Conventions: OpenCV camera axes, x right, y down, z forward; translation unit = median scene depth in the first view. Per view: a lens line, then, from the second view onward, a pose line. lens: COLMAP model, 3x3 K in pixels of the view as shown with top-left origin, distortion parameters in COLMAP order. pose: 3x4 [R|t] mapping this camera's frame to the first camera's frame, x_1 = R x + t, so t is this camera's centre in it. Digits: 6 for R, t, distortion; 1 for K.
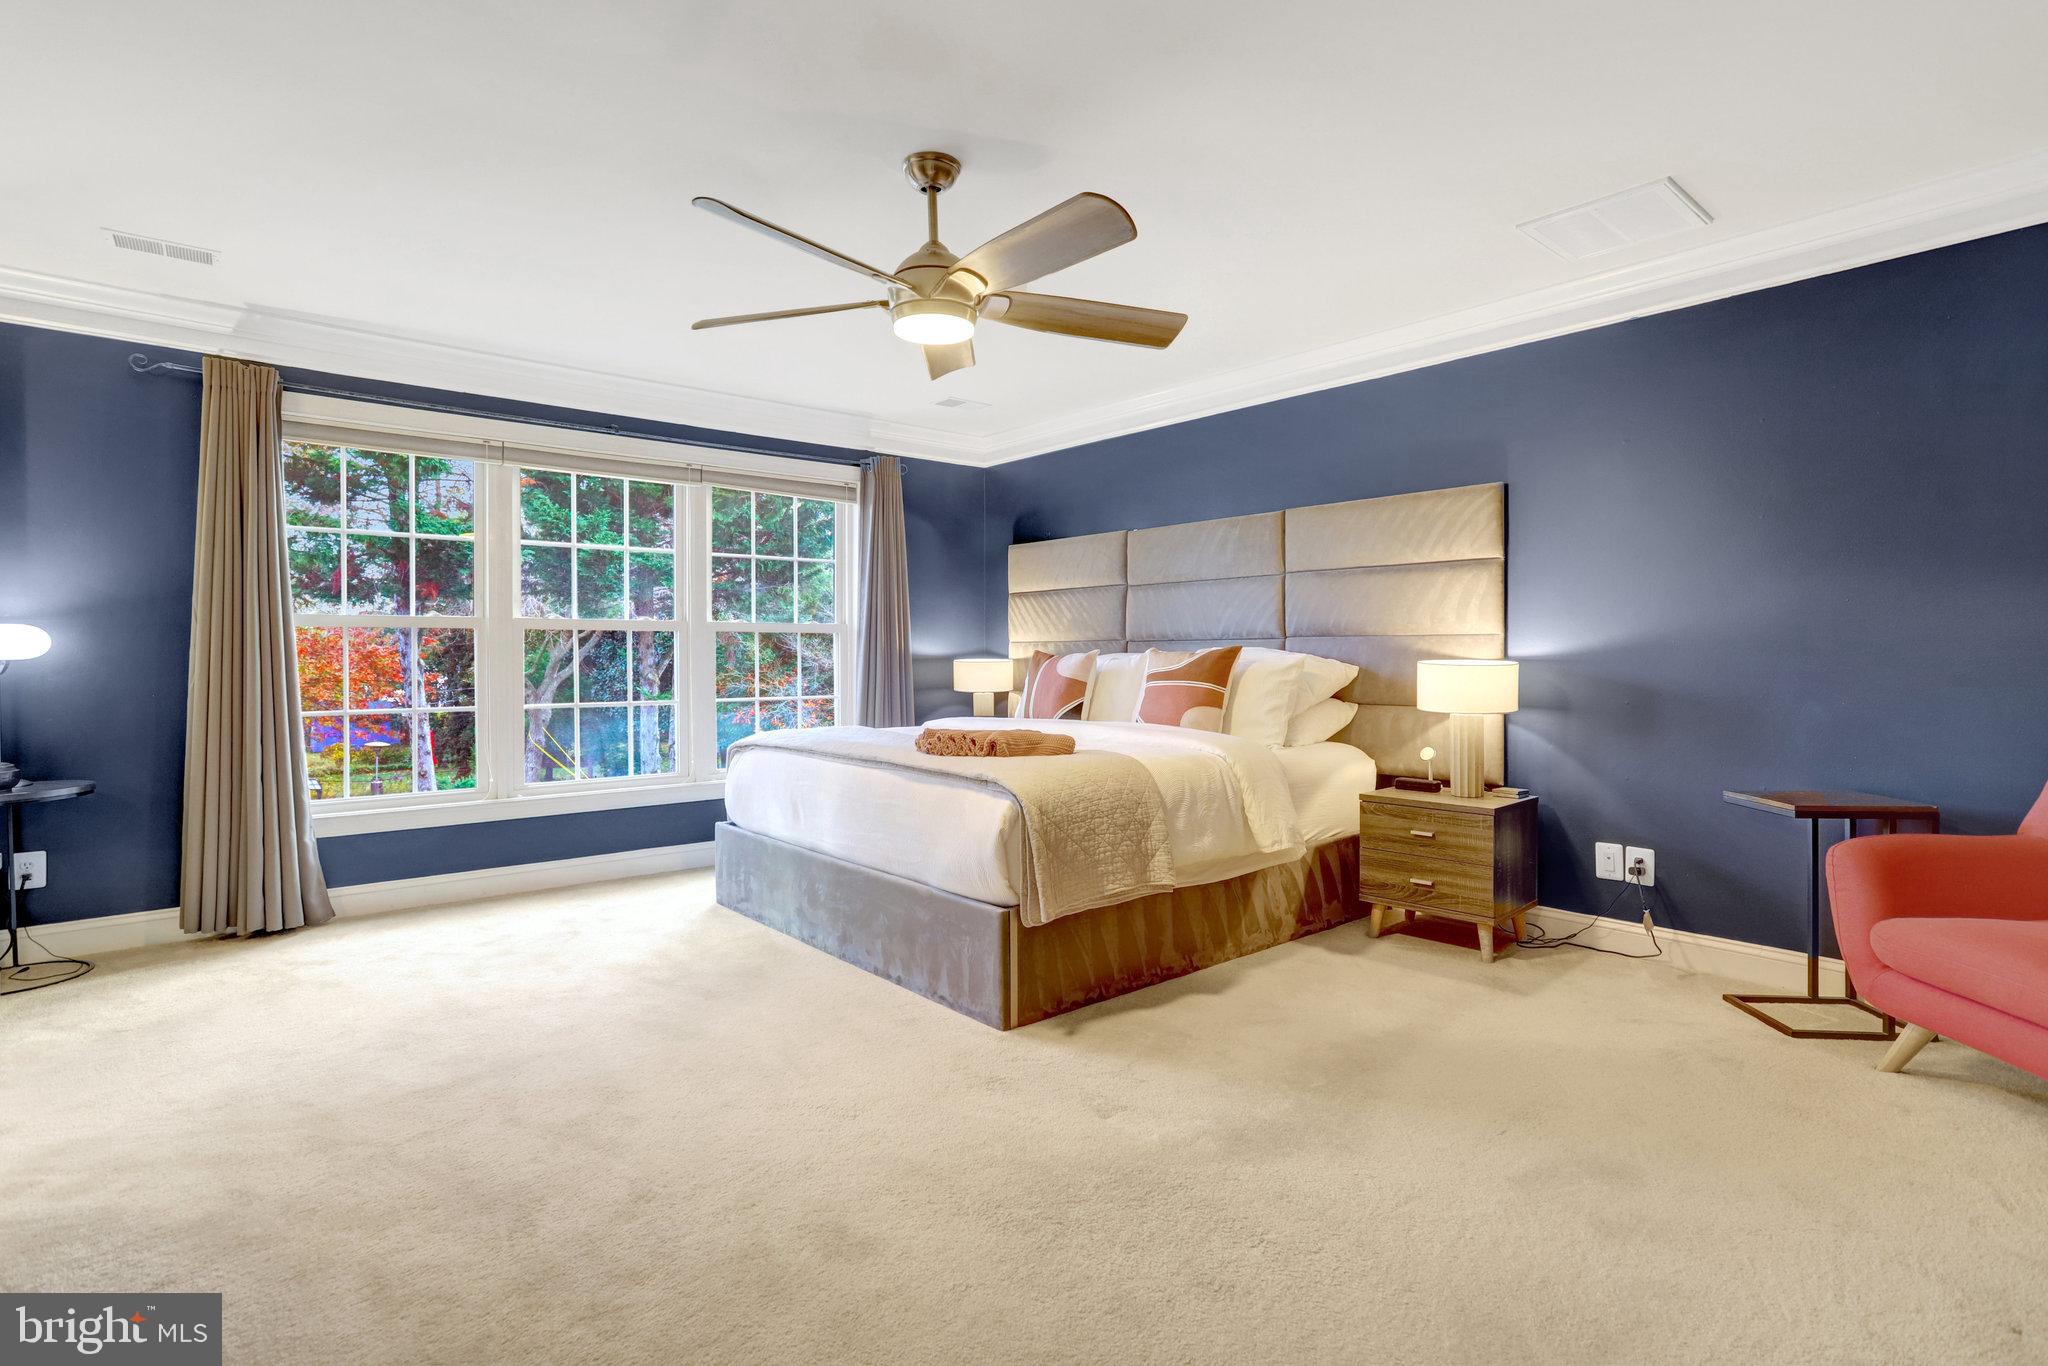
lens RADIAL K [[1018.8, 0, 1023.7], [0, 1018.8, 665.1], [0, 0, 1]] dist [-0.003162, -0.000070]
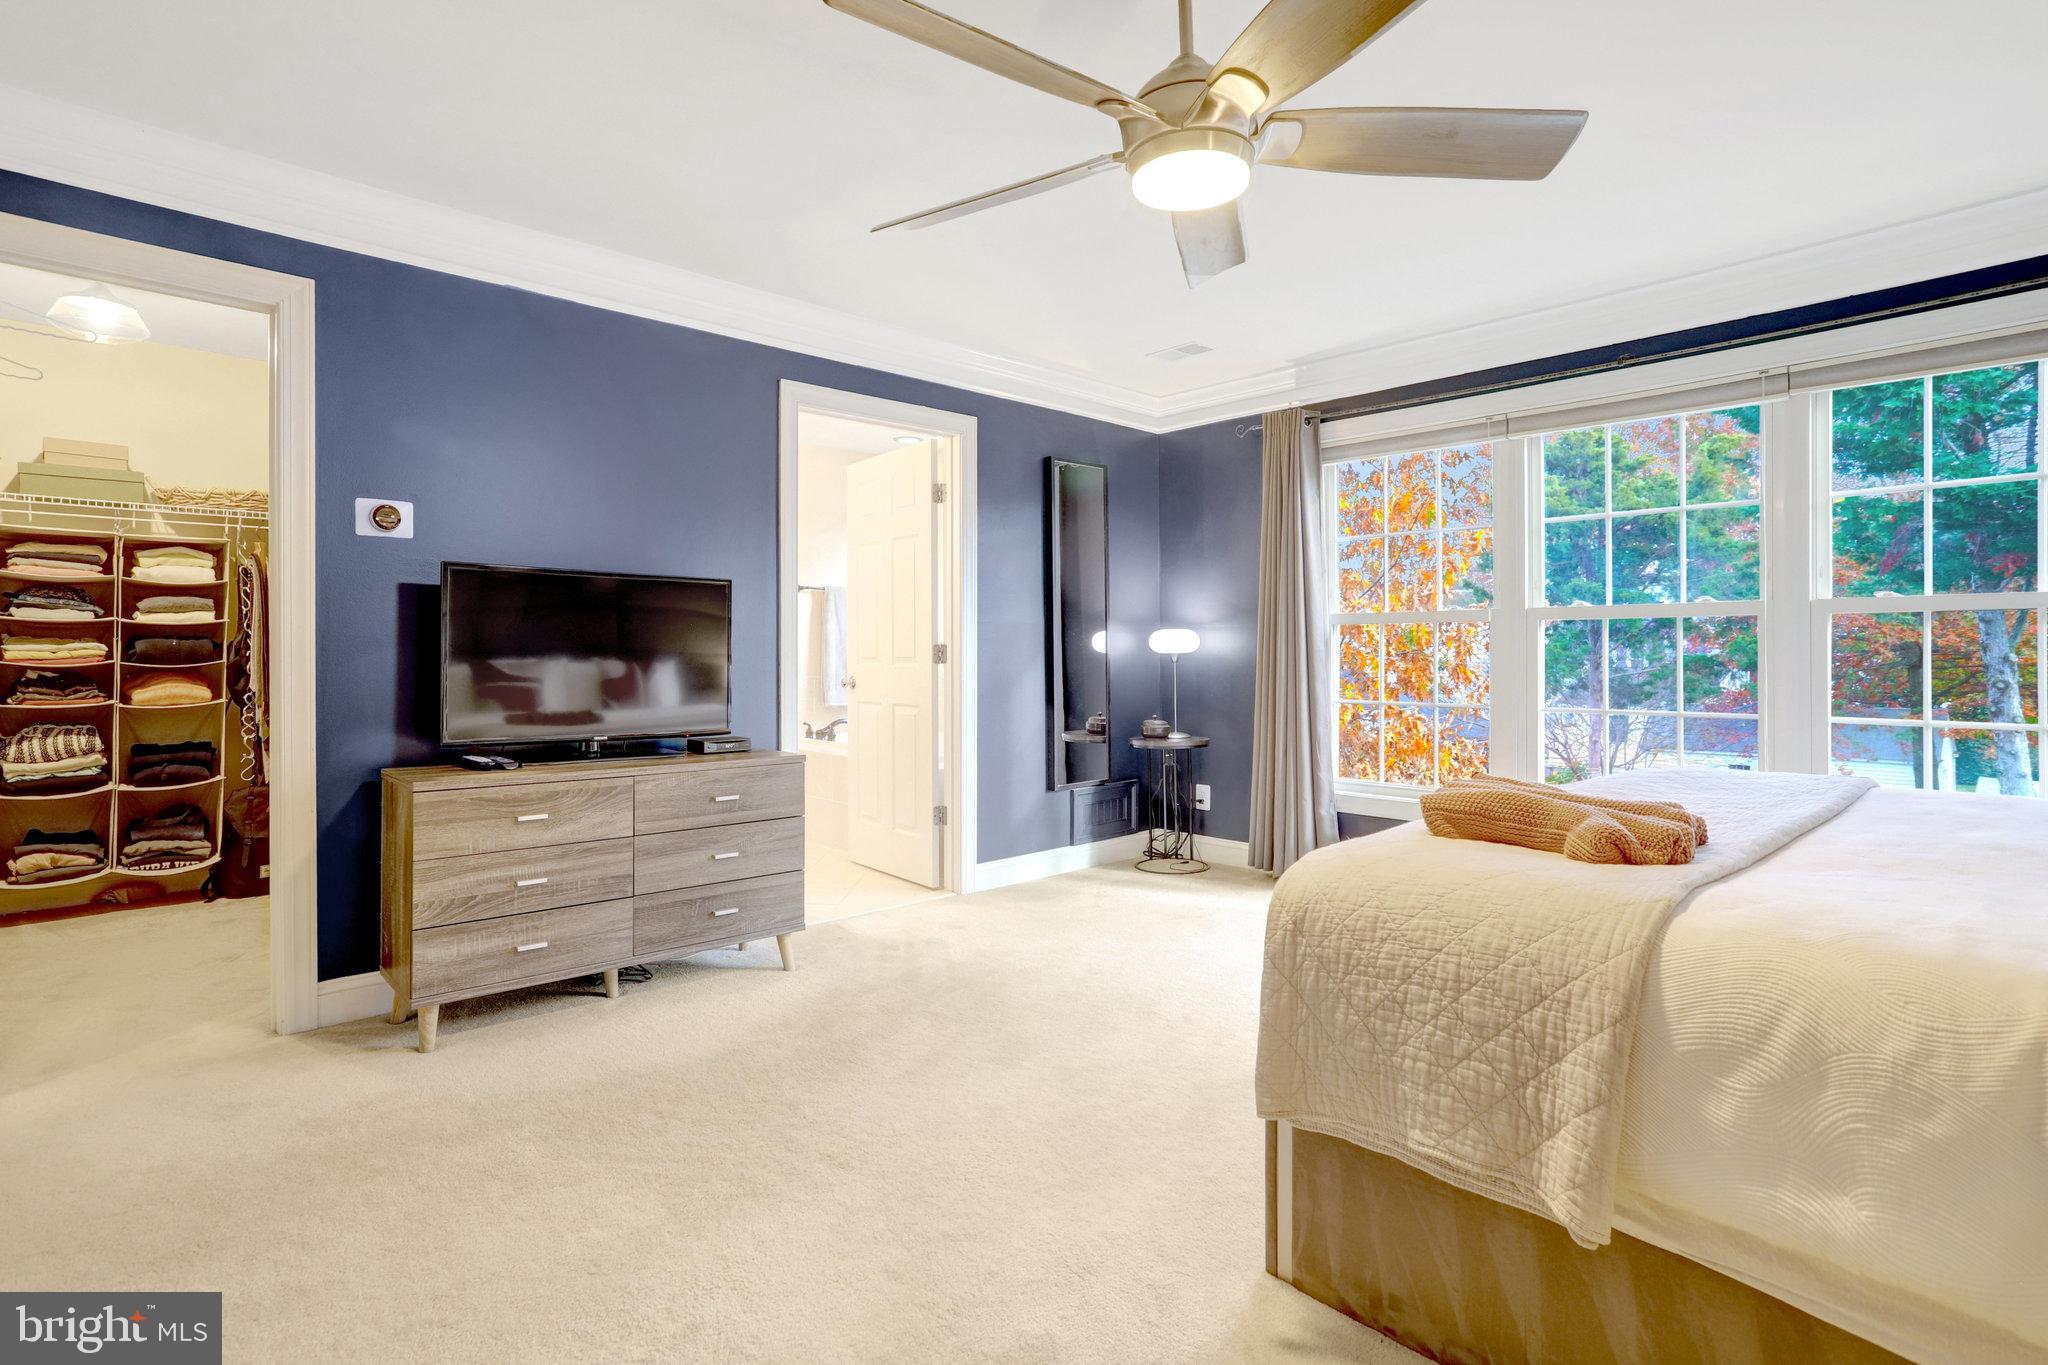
lens RADIAL K [[1010.9, 0, 991.5], [0, 1010.9, 635.0], [0, 0, 1]] dist [-0.000986, 0.000055]
pose [[0.039517, -0.010488, -0.999164, 0.506834], [-0.010699, 0.999883, -0.010919, -0.011473], [0.999162, 0.011121, 0.039400, 0.702198]]
